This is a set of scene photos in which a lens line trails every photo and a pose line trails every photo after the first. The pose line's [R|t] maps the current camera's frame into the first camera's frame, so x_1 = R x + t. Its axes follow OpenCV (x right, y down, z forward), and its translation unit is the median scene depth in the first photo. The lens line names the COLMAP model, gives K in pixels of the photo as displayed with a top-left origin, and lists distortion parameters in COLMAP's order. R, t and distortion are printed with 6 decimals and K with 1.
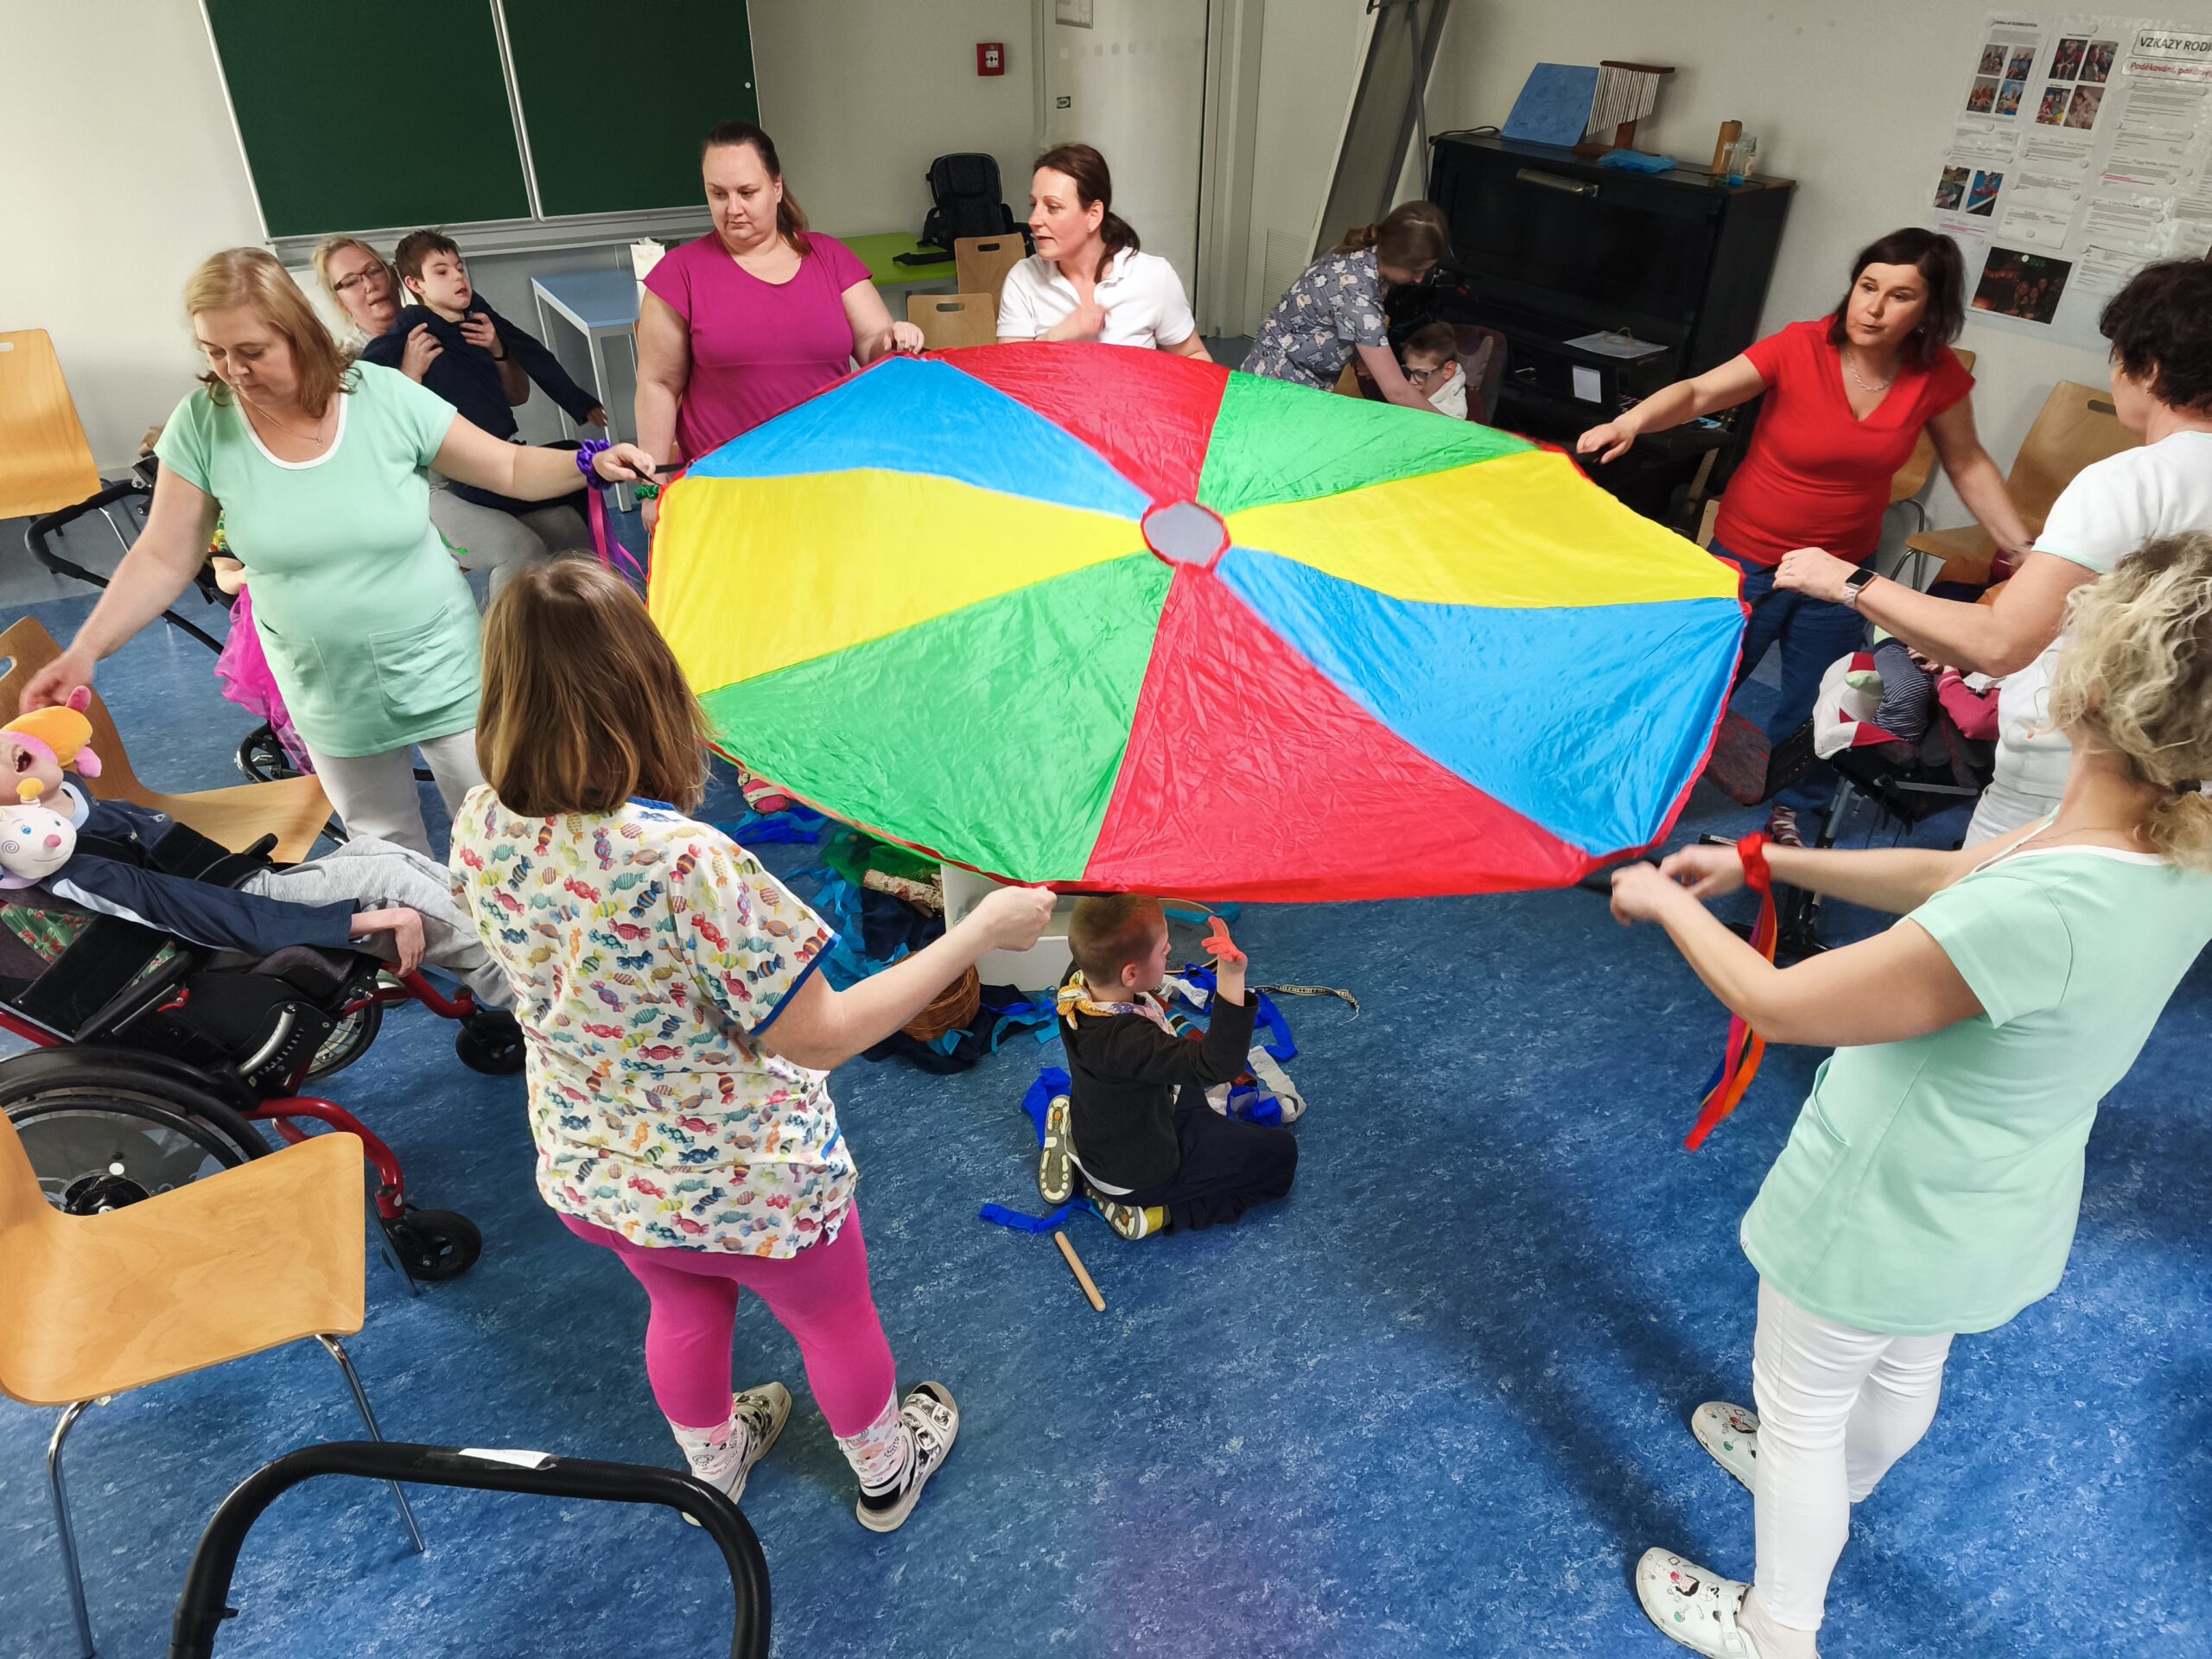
lens RADIAL K [[1457.1, 0, 1100.1], [0, 1457.1, 833.5], [0, 0, 1]] dist [0.067137, -0.048938]
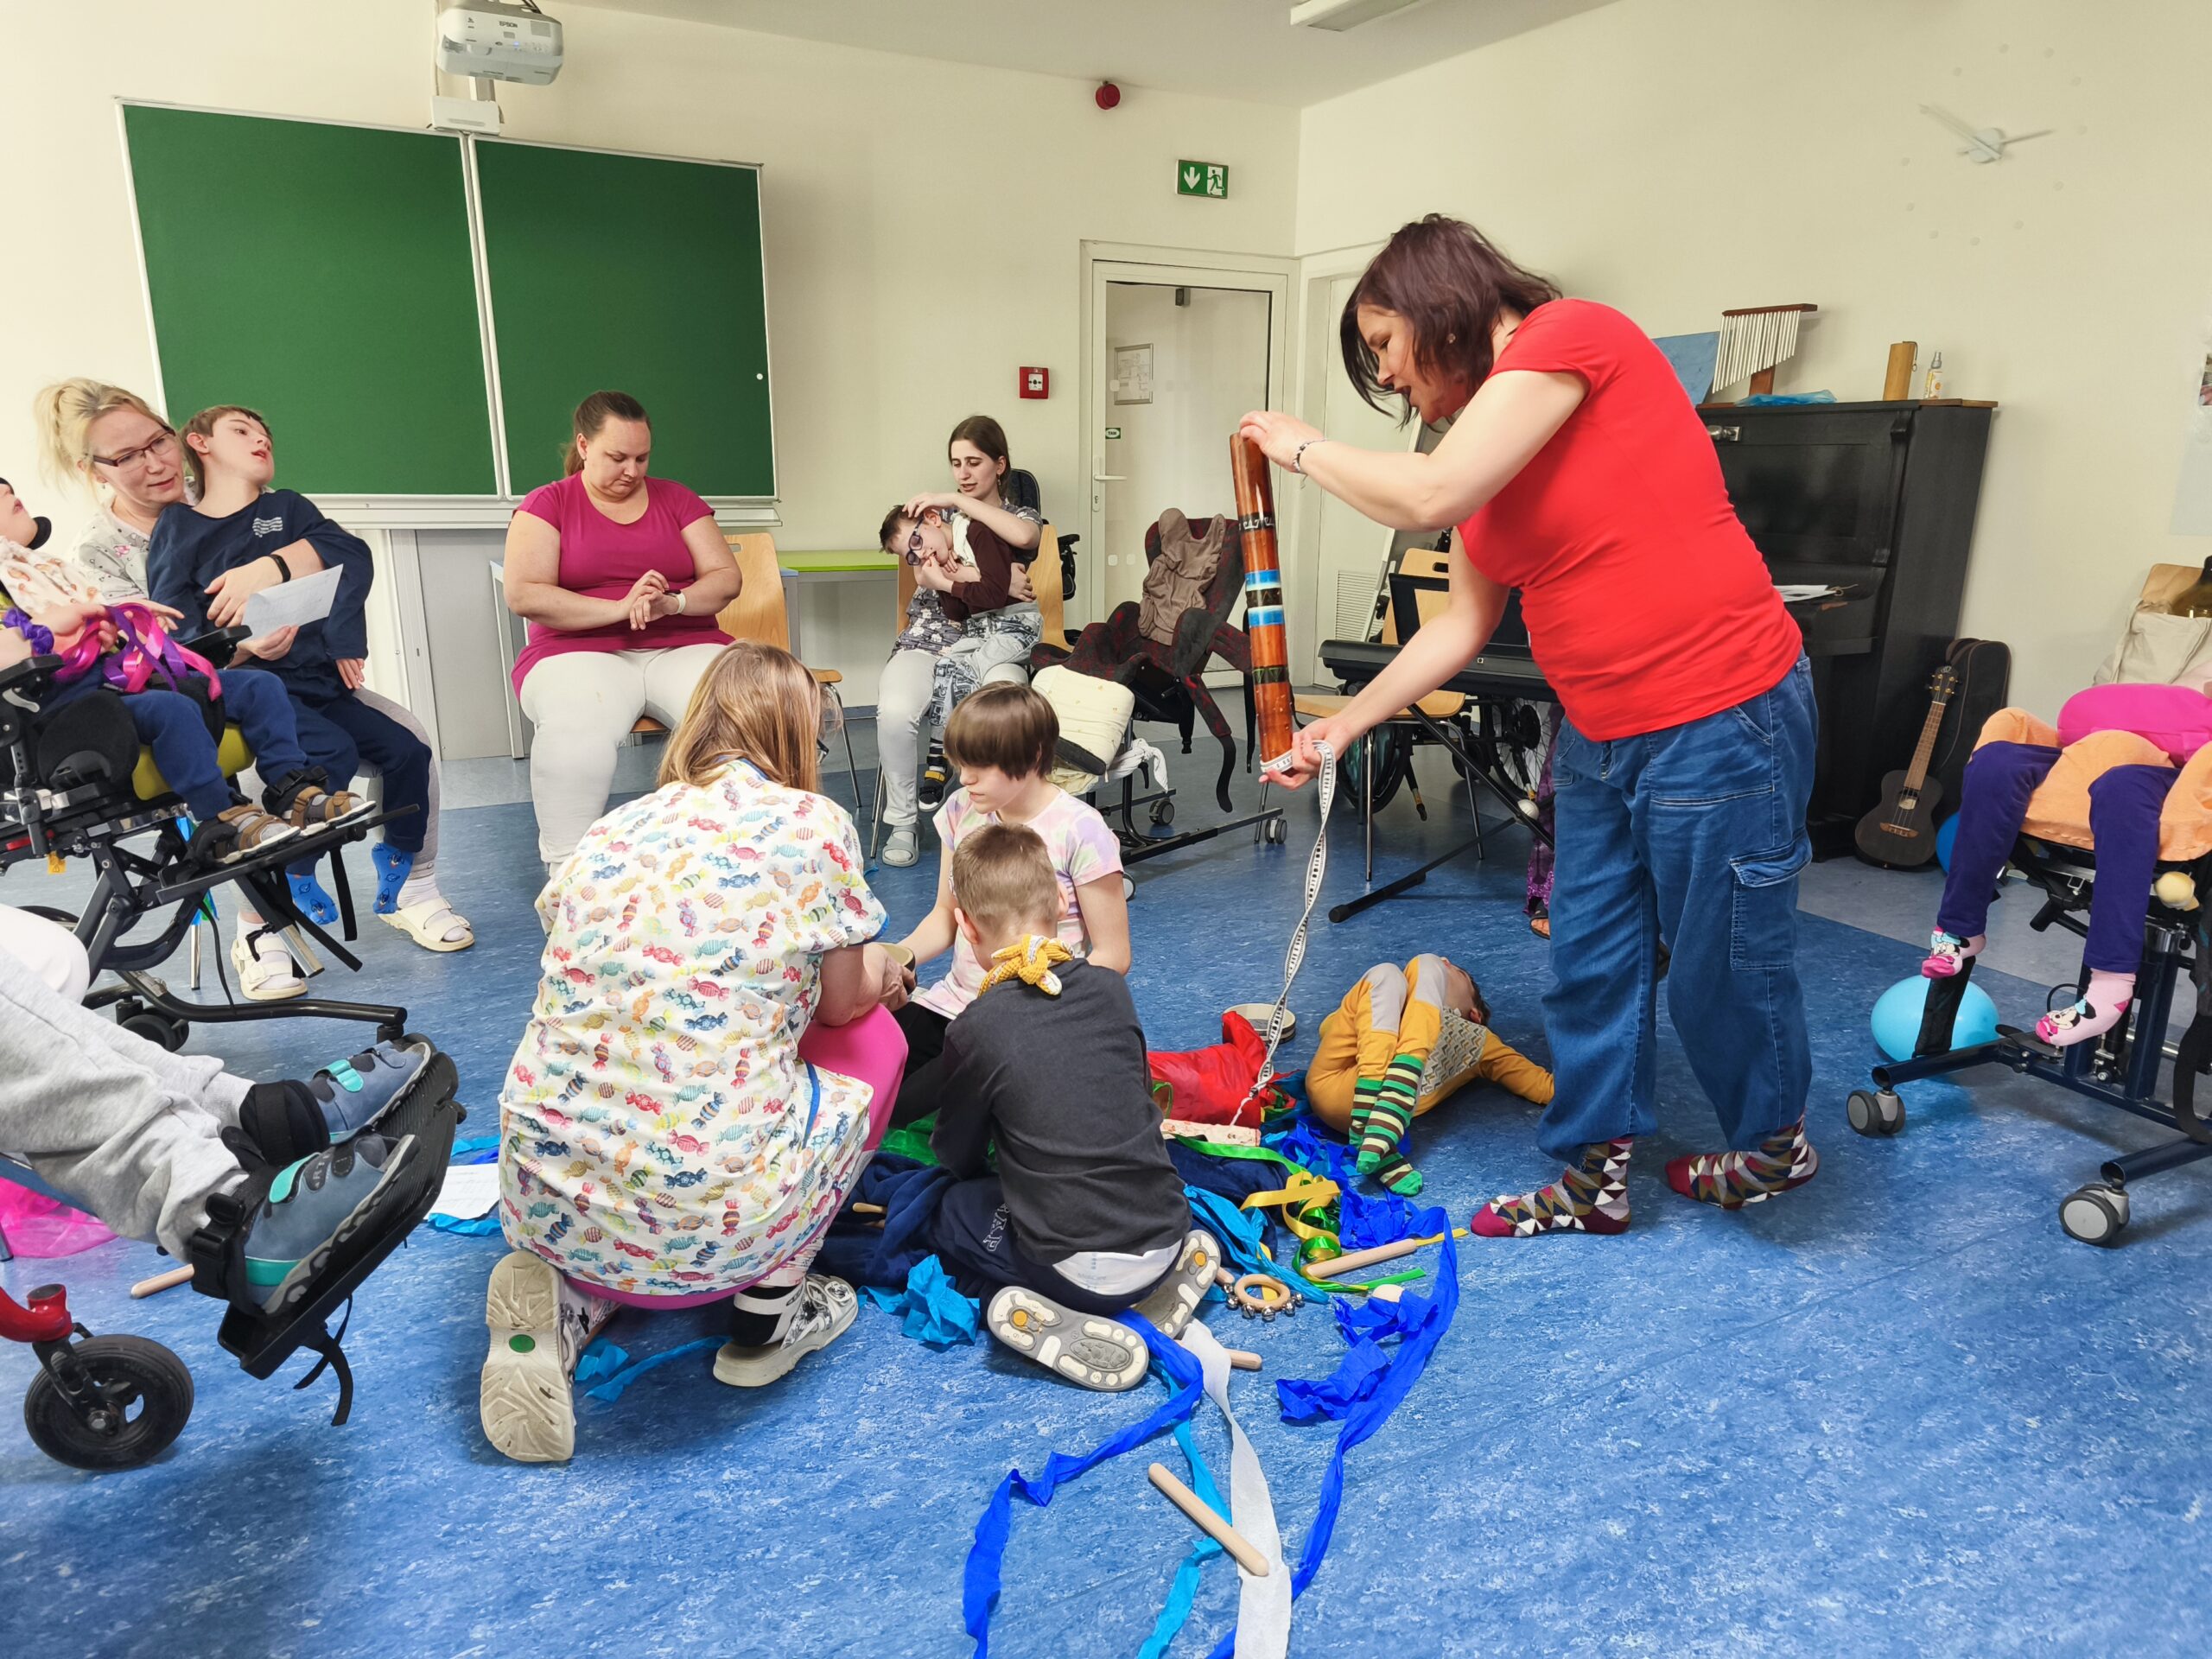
lens RADIAL K [[1457.1, 0, 1104.7], [0, 1457.1, 831.2], [0, 0, 1]] dist [0.067137, -0.048938]
pose [[0.998503, 0.014281, -0.052795, 0.037462], [-0.030073, 0.949647, -0.311876, 0.053260], [0.045683, 0.312997, 0.948655, 0.335331]]
